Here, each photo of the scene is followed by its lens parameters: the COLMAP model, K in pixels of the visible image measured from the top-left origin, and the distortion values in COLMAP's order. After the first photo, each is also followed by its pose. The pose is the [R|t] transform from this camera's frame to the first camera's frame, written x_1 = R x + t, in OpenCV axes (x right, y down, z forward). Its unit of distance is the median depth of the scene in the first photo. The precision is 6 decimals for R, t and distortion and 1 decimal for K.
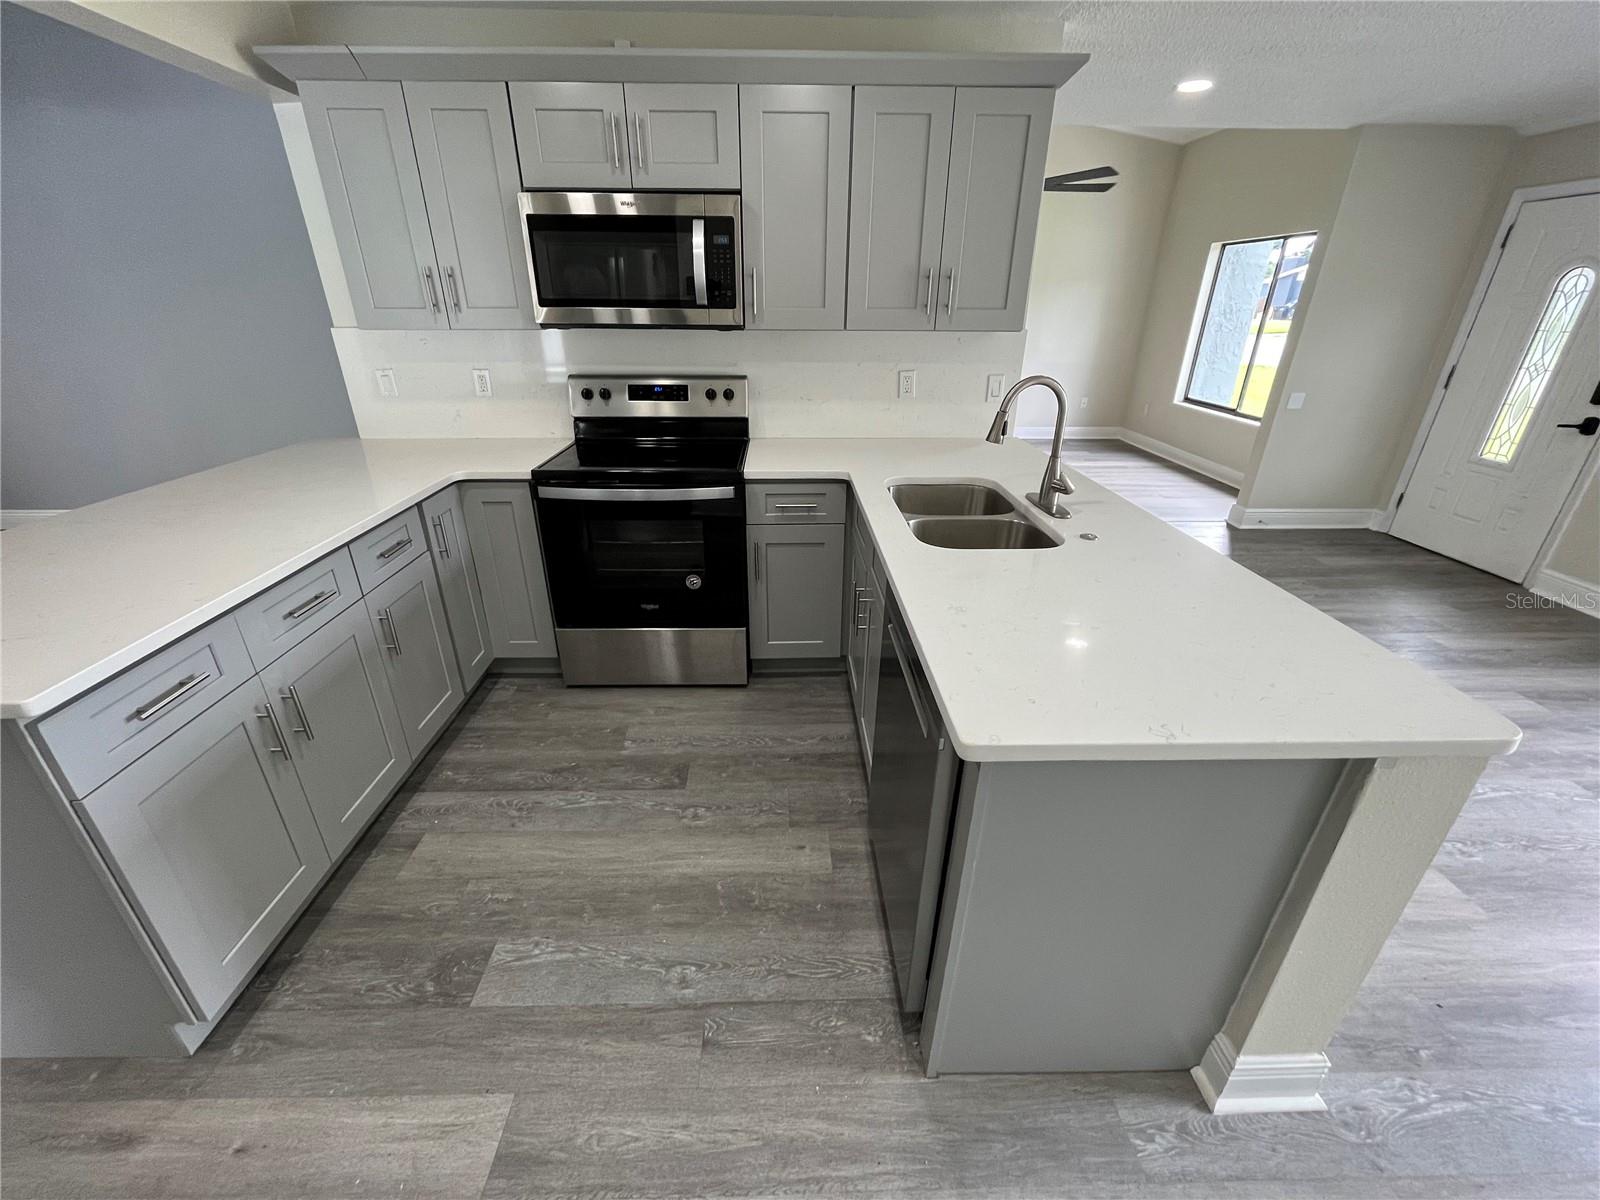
lens RADIAL K [[651.4, 0, 793.6], [0, 651.4, 601.2], [0, 0, 1]] dist [-0.006183, 0.001663]
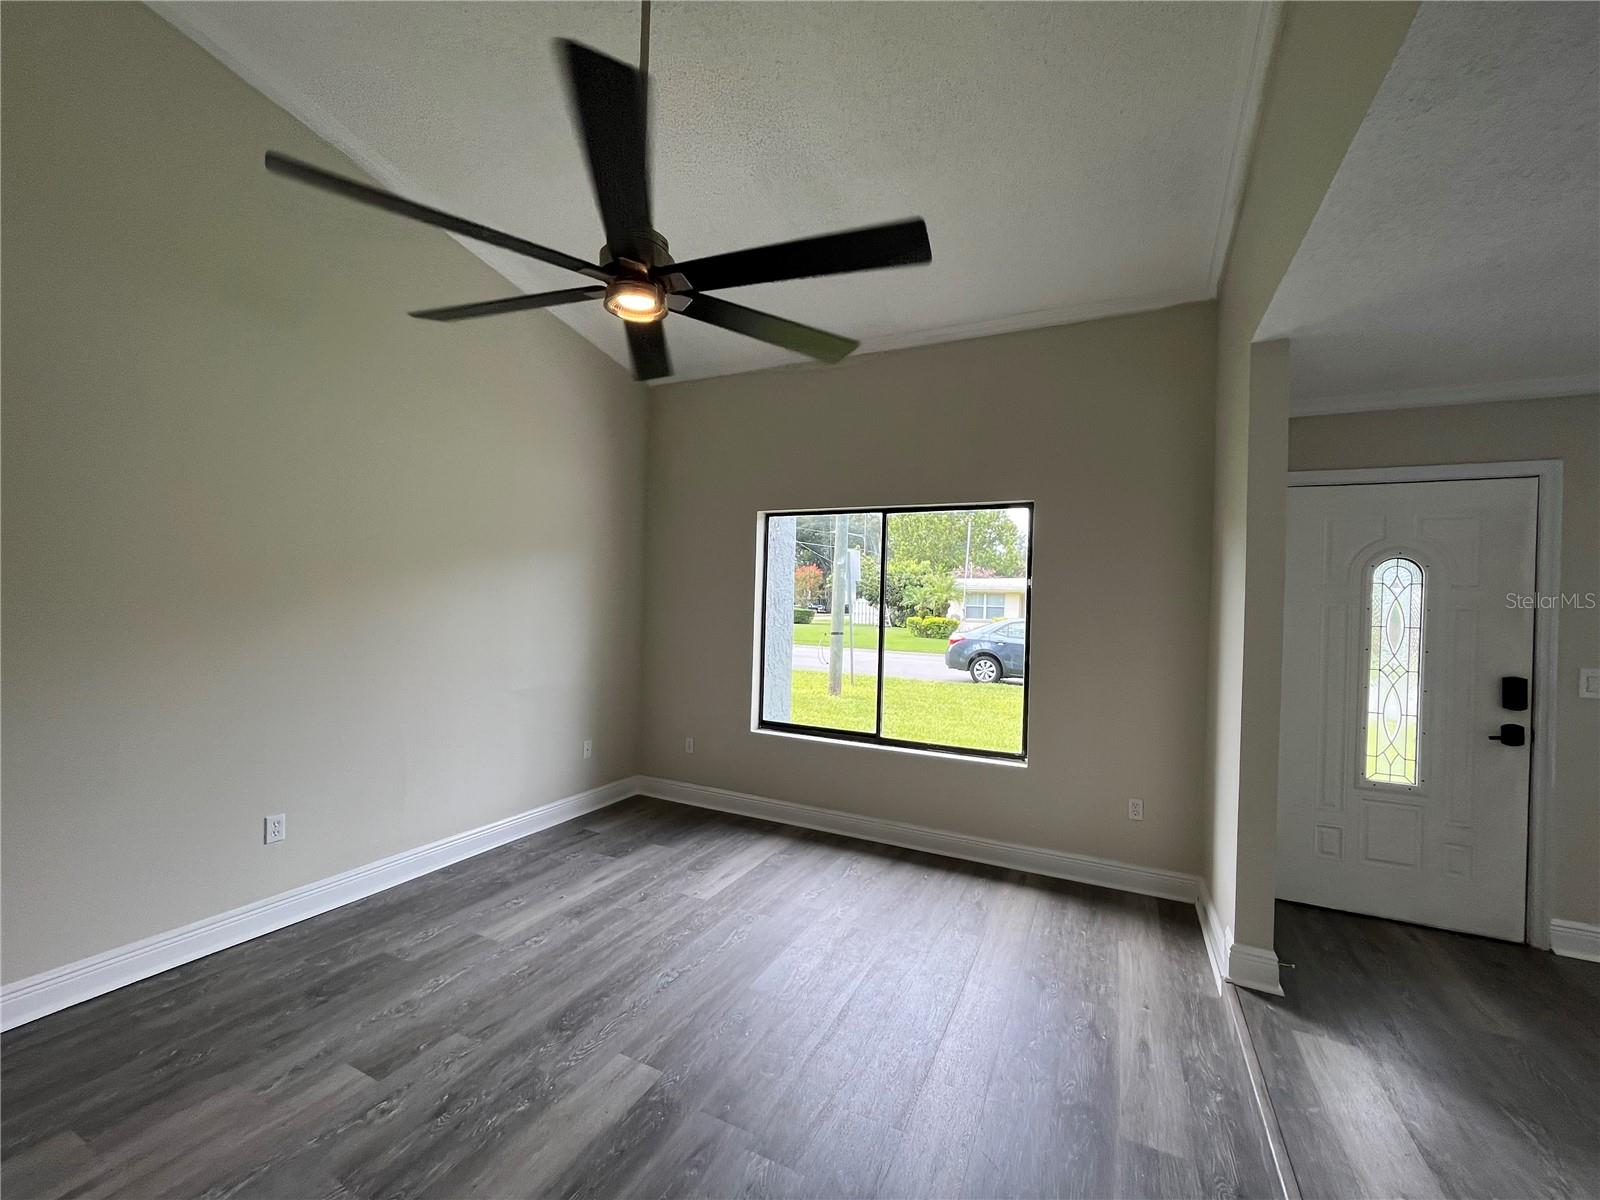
lens RADIAL K [[651.4, 0, 793.9], [0, 651.4, 602.0], [0, 0, 1]] dist [-0.006183, 0.001663]
pose [[0.464958, 0.006814, 0.885307, 0.120516], [0.349777, 0.917206, -0.190760, -0.875485], [-0.813308, 0.398356, 0.424079, 1.978516]]
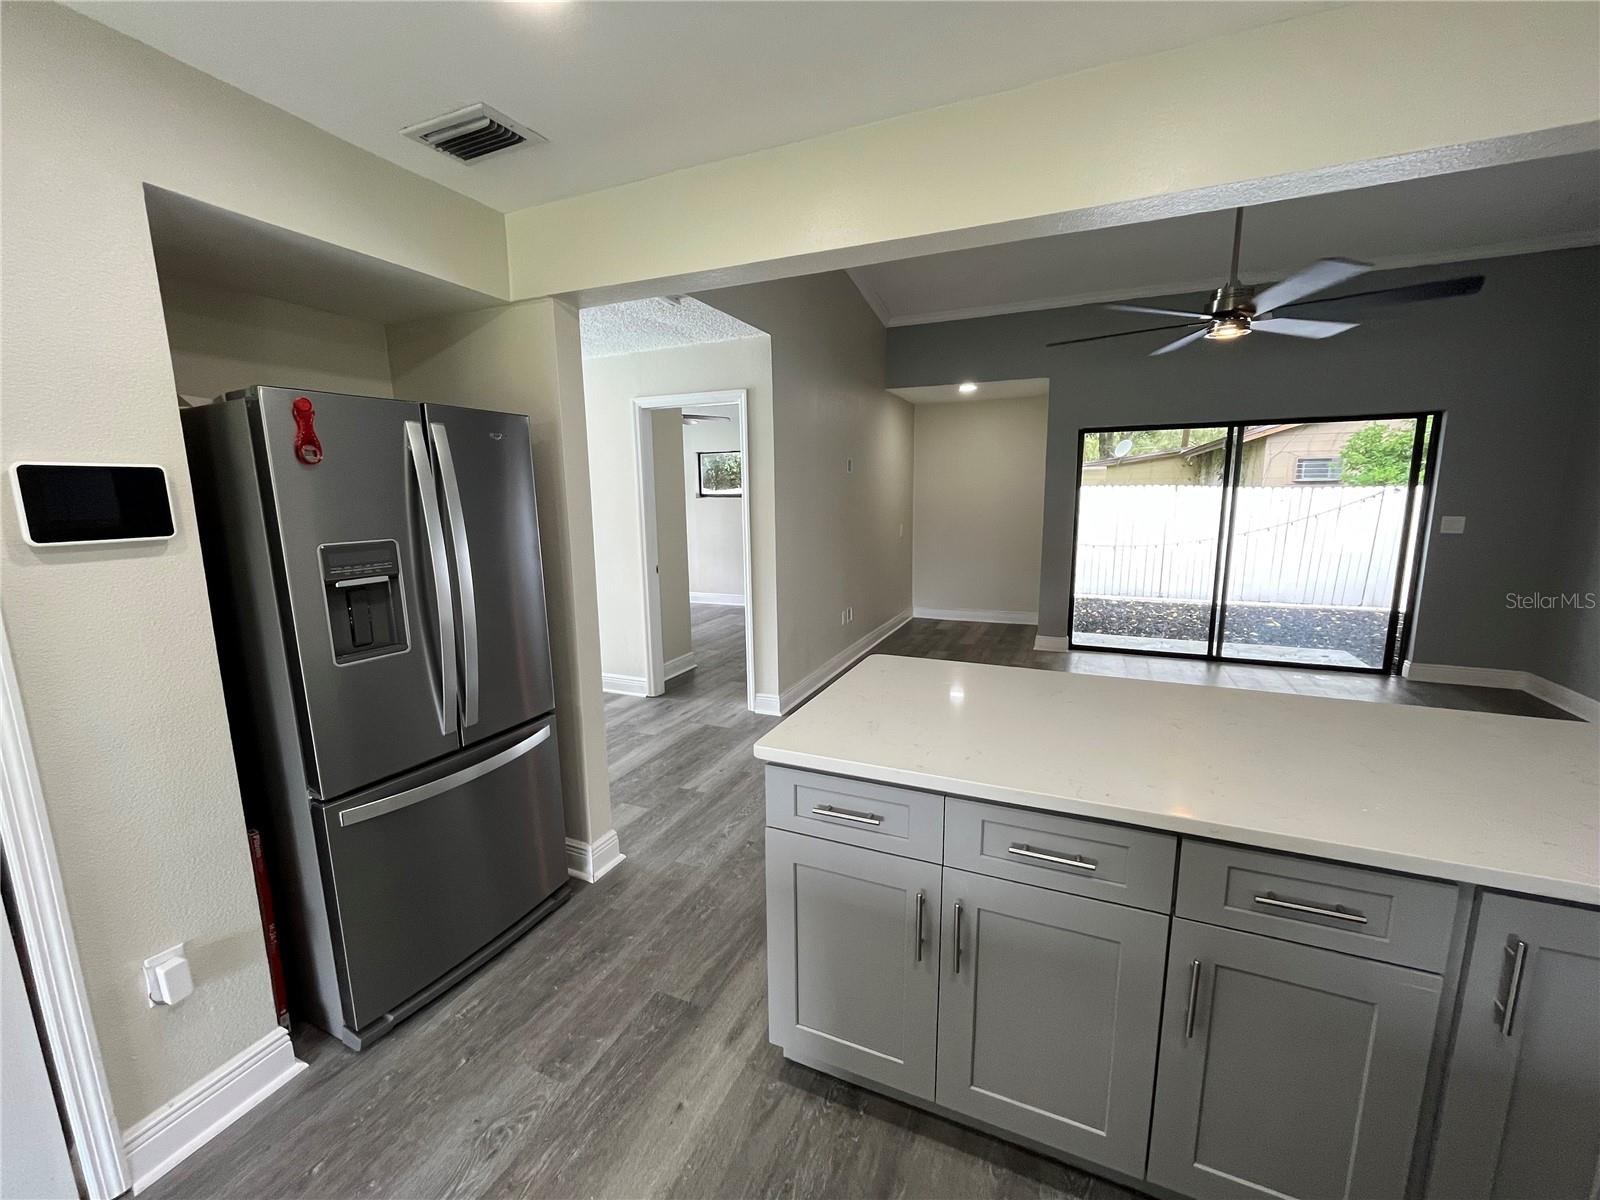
lens RADIAL K [[651.4, 0, 792.2], [0, 651.4, 604.8], [0, 0, 1]] dist [-0.006183, 0.001663]
pose [[-0.434302, 0.153841, -0.887533, 0.019795], [-0.369433, 0.868206, 0.331267, -0.278500], [0.821524, 0.471754, -0.320229, 0.599867]]
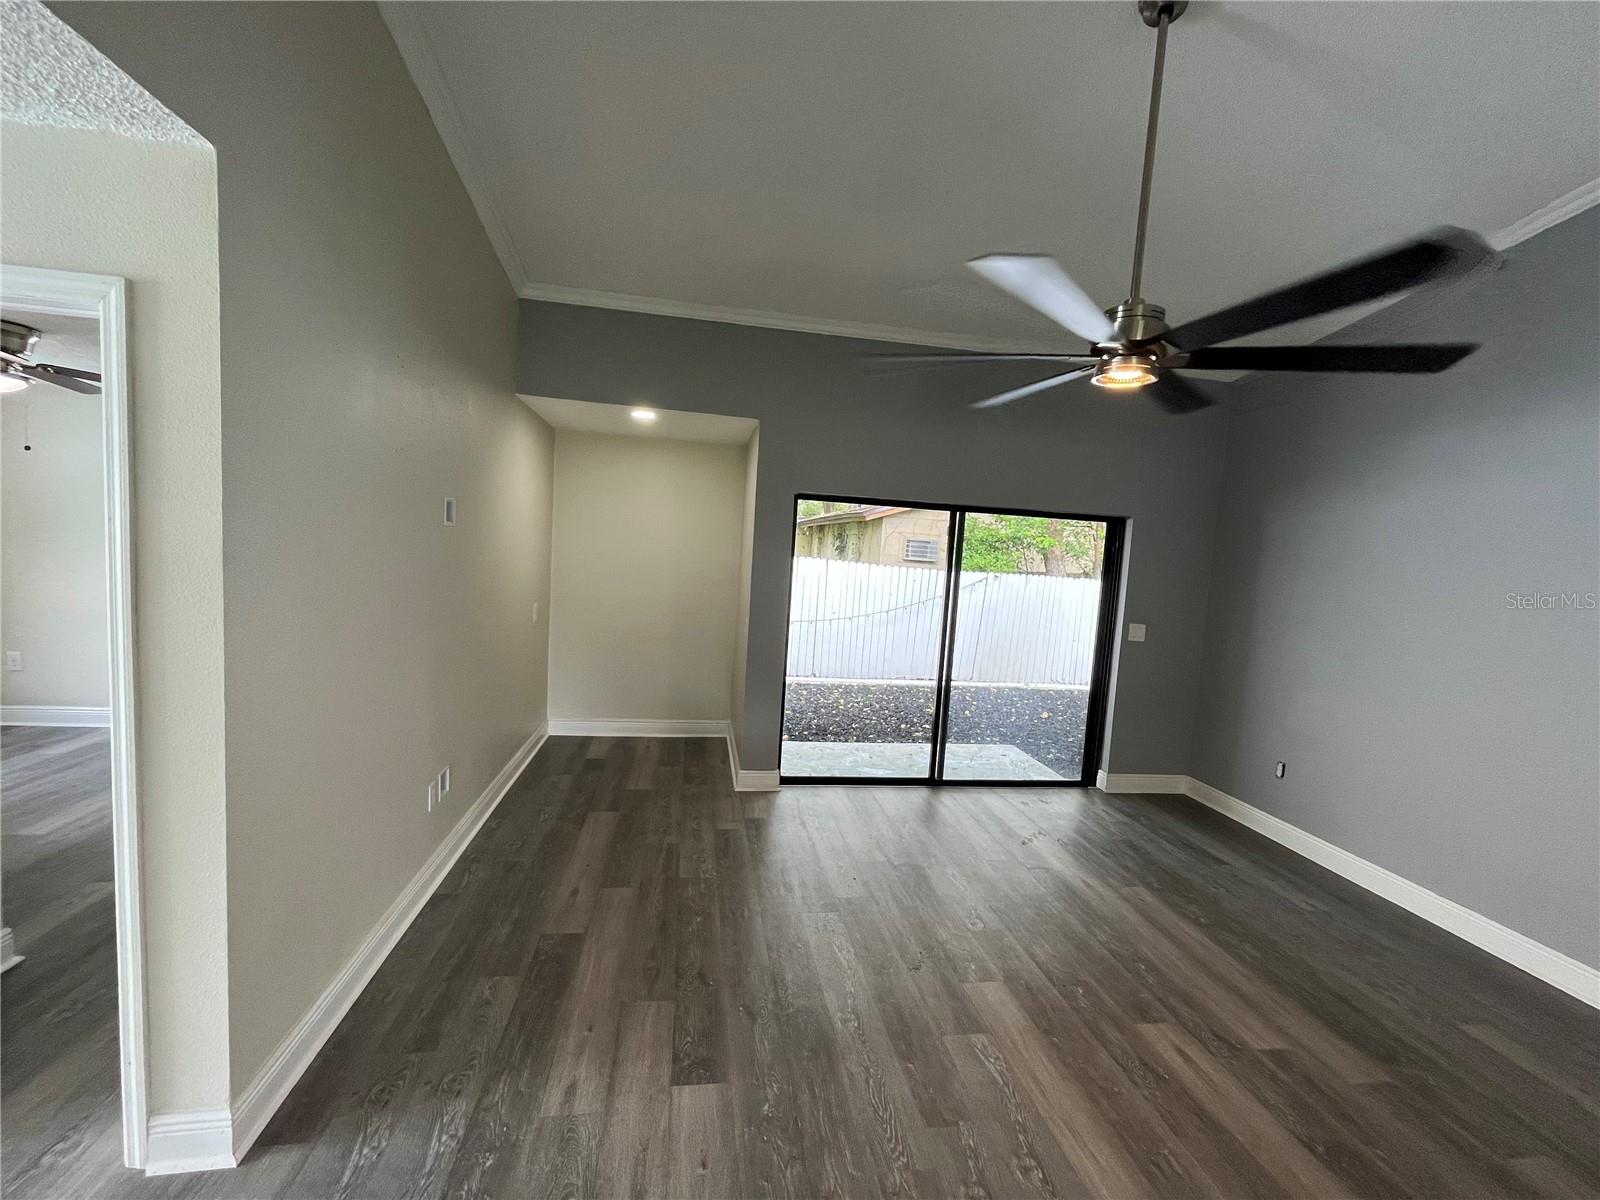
lens RADIAL K [[651.4, 0, 795.2], [0, 651.4, 602.0], [0, 0, 1]] dist [-0.006183, 0.001663]
pose [[0.129932, 0.084204, -0.987941, -0.874352], [-0.474640, 0.880090, 0.012588, -0.194888], [0.870537, 0.467281, 0.154319, 0.255292]]
